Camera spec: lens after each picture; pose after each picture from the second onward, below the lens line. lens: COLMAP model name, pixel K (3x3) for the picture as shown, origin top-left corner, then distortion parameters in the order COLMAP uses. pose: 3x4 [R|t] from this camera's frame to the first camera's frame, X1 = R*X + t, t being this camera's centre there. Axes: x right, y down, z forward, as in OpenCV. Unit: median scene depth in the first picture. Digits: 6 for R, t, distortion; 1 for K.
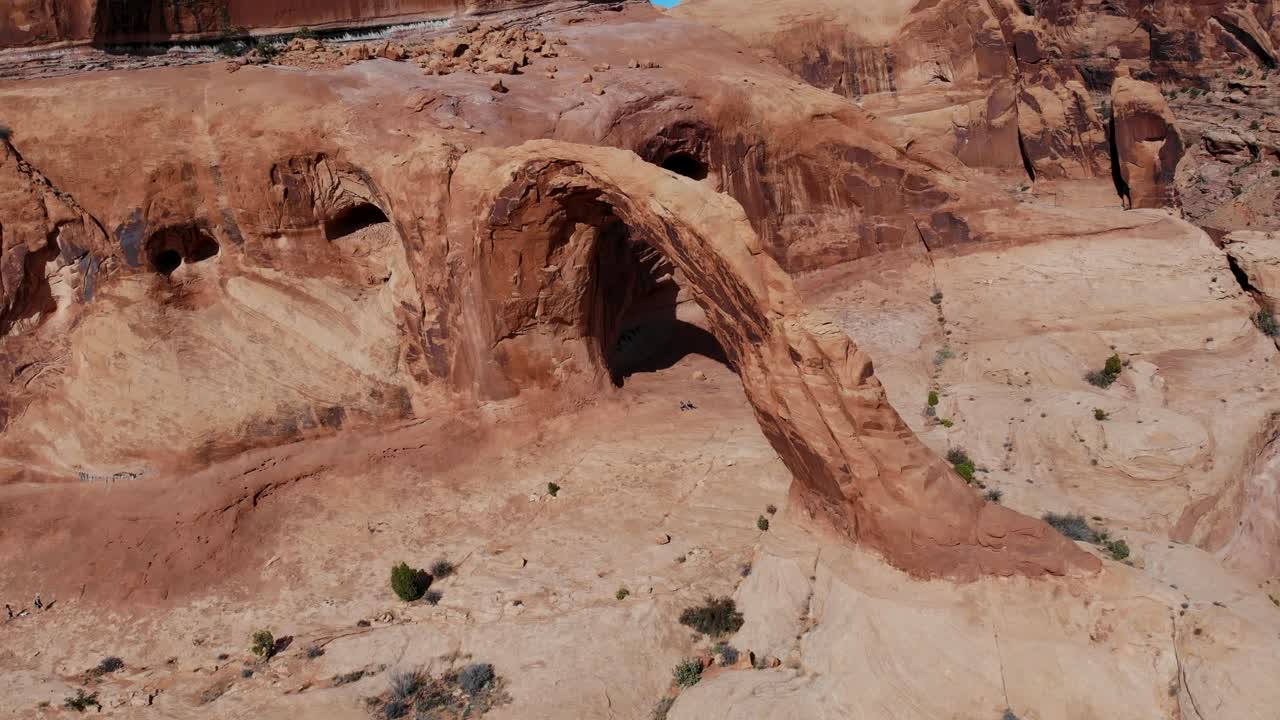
lens RADIAL K [[1046.8, 0, 635.8], [0, 1046.8, 361.1], [0, 0, 1]] dist [0.038973, -0.067995]
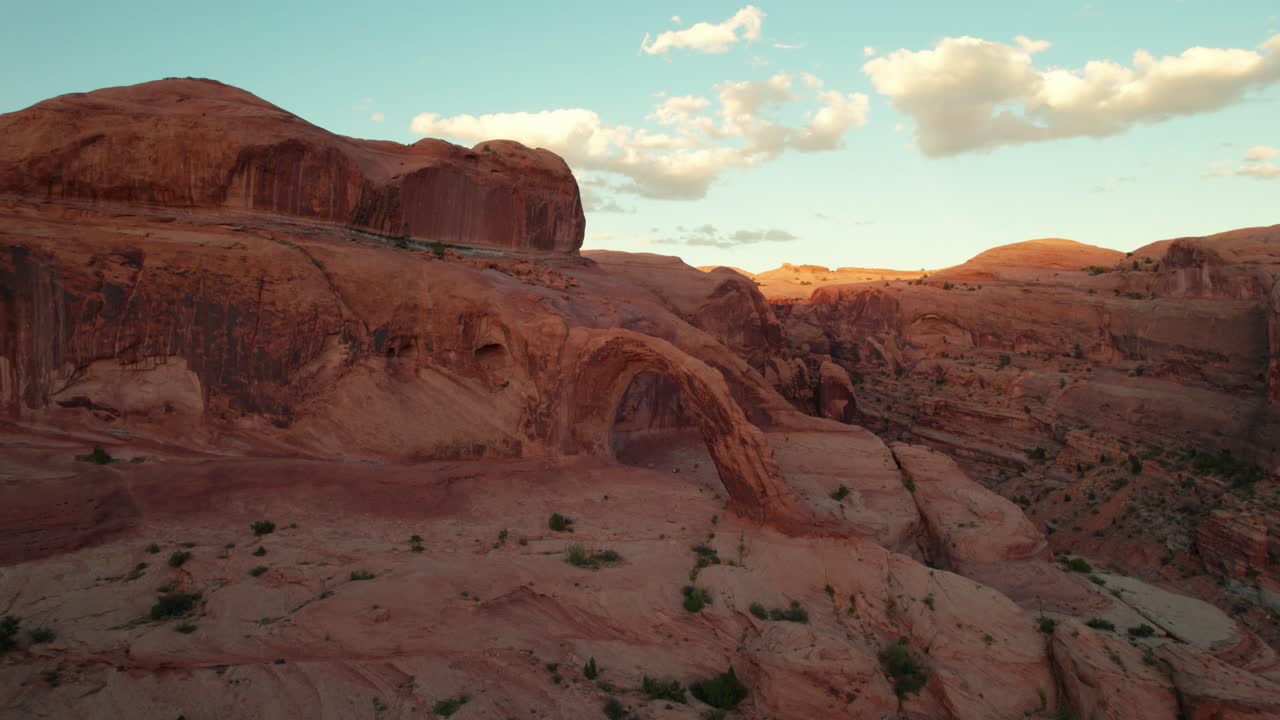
lens RADIAL K [[1046.8, 0, 642.5], [0, 1046.8, 361.0], [0, 0, 1]] dist [0.038973, -0.067995]
pose [[0.932562, 0.187214, 0.308673, -0.611986], [-0.113618, 0.963781, -0.241282, 0.310511], [-0.342665, 0.189939, 0.920057, -0.818519]]
